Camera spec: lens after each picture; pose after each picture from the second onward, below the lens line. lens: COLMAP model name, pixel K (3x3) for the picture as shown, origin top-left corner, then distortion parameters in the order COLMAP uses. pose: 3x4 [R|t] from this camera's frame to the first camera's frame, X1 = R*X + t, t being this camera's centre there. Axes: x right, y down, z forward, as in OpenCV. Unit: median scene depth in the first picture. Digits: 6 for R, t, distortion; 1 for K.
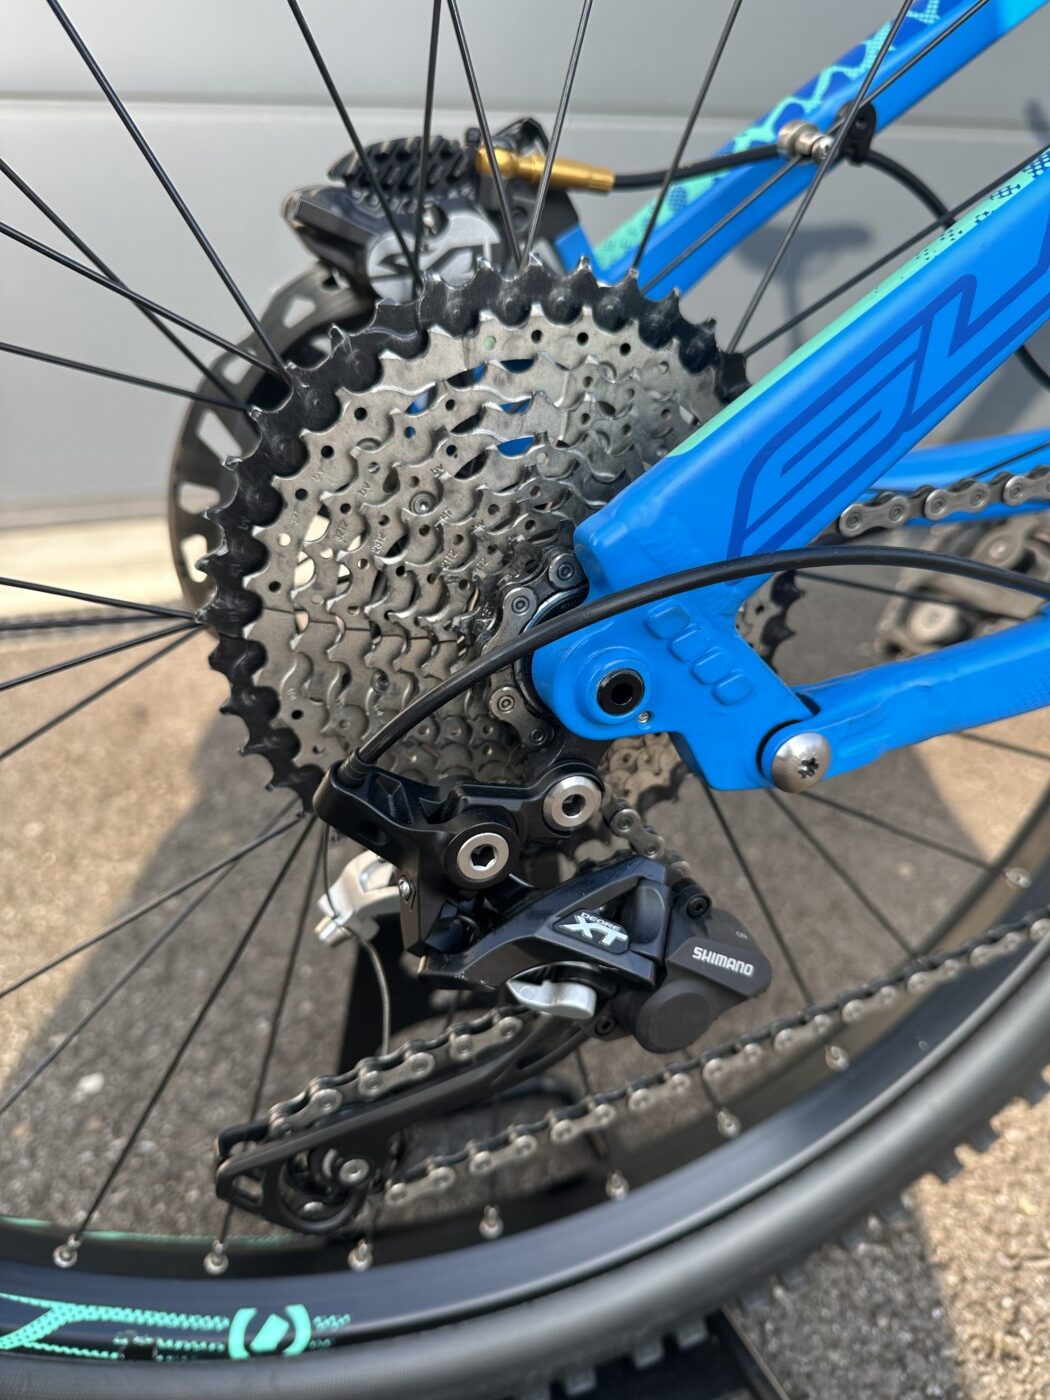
lens RADIAL K [[994.2, 0, 525.0], [0, 994.2, 700.0], [0, 0, 1]] dist [0.120443, -0.159960]
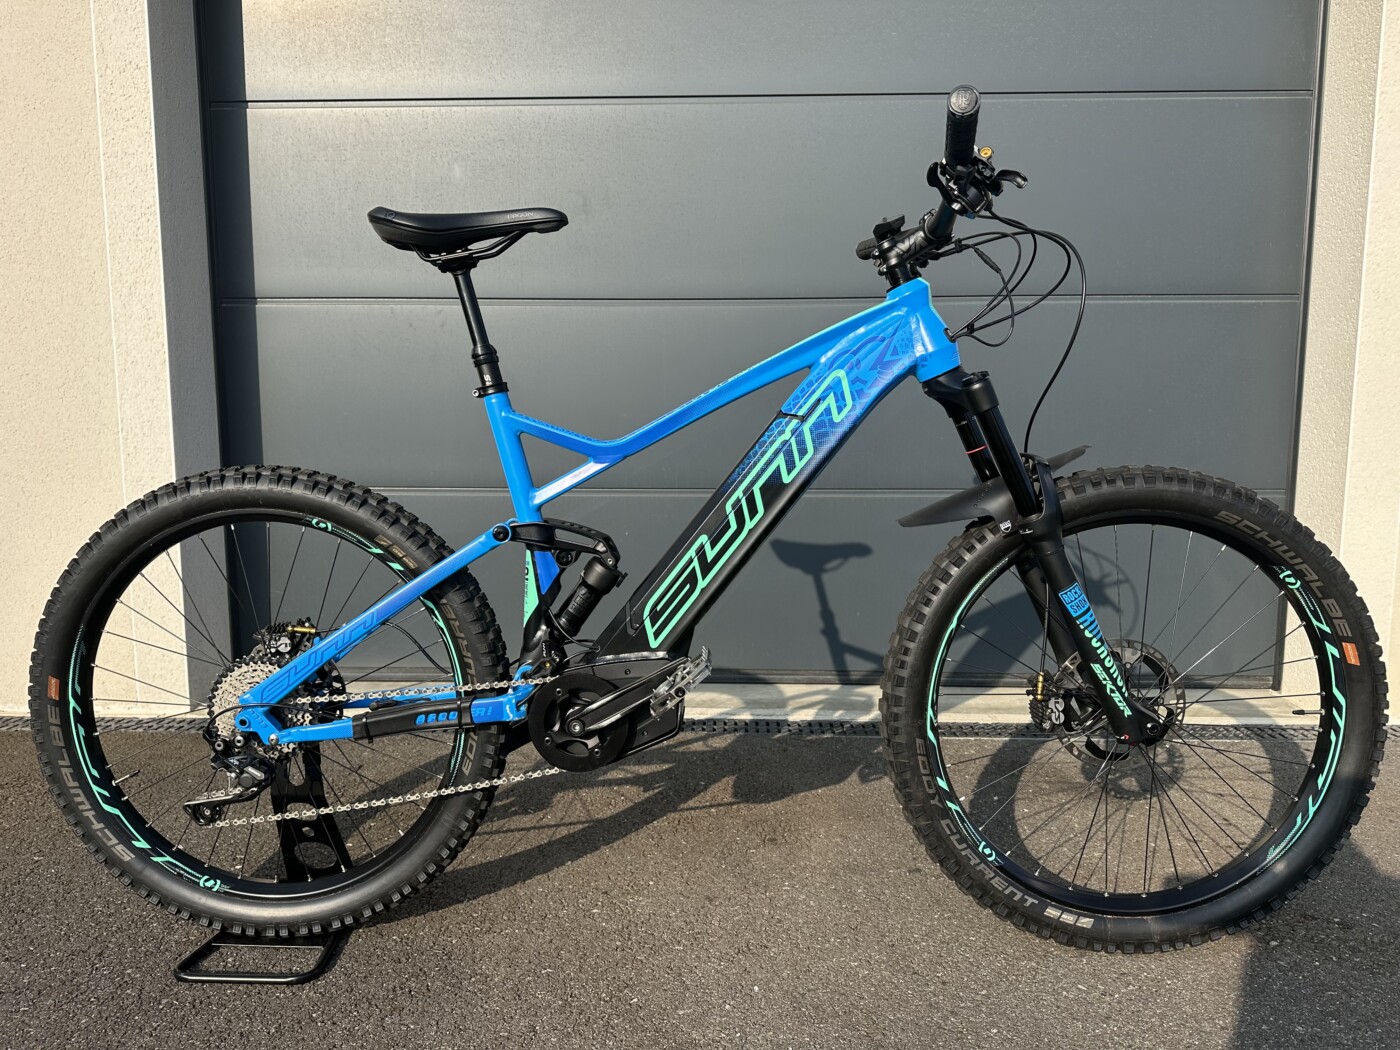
lens RADIAL K [[994.2, 0, 700.0], [0, 994.2, 525.0], [0, 0, 1]] dist [0.120443, -0.159960]
pose [[0.930541, 0.036236, -0.364390, 4.594428], [-0.156131, 0.939370, -0.305297, 0.292846], [0.331234, 0.340984, 0.879781, -3.736883]]
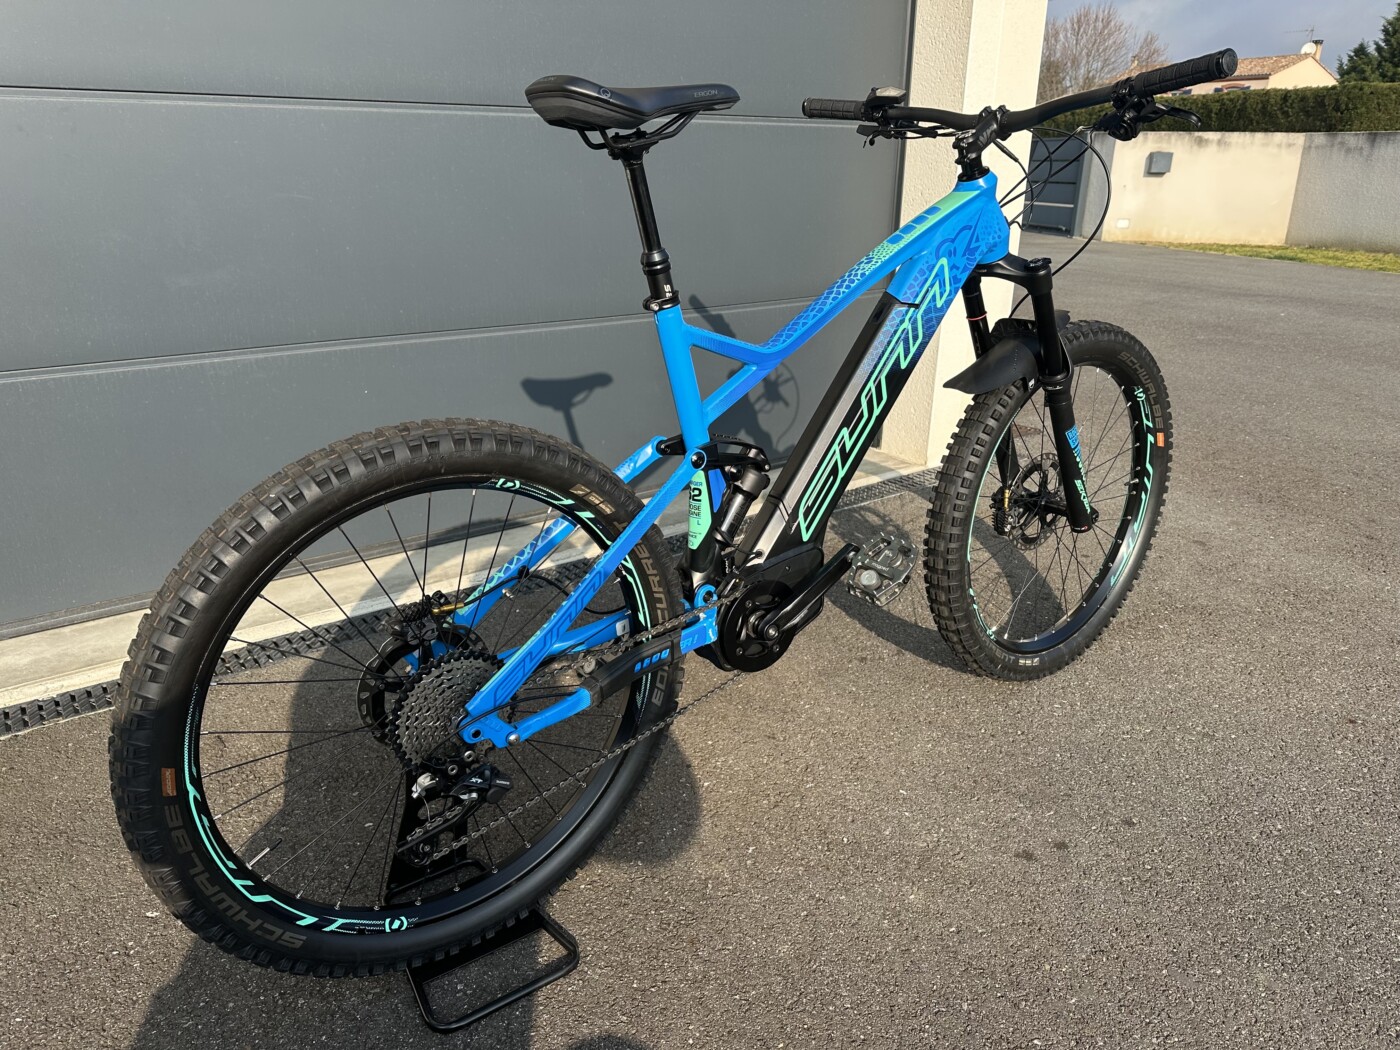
lens RADIAL K [[994.2, 0, 700.0], [0, 994.2, 525.0], [0, 0, 1]] dist [0.120443, -0.159960]
pose [[0.952611, -0.101441, 0.286777, -0.170937], [0.129432, 0.988328, -0.080346, -0.470520], [-0.275279, 0.113657, 0.954622, -4.098034]]
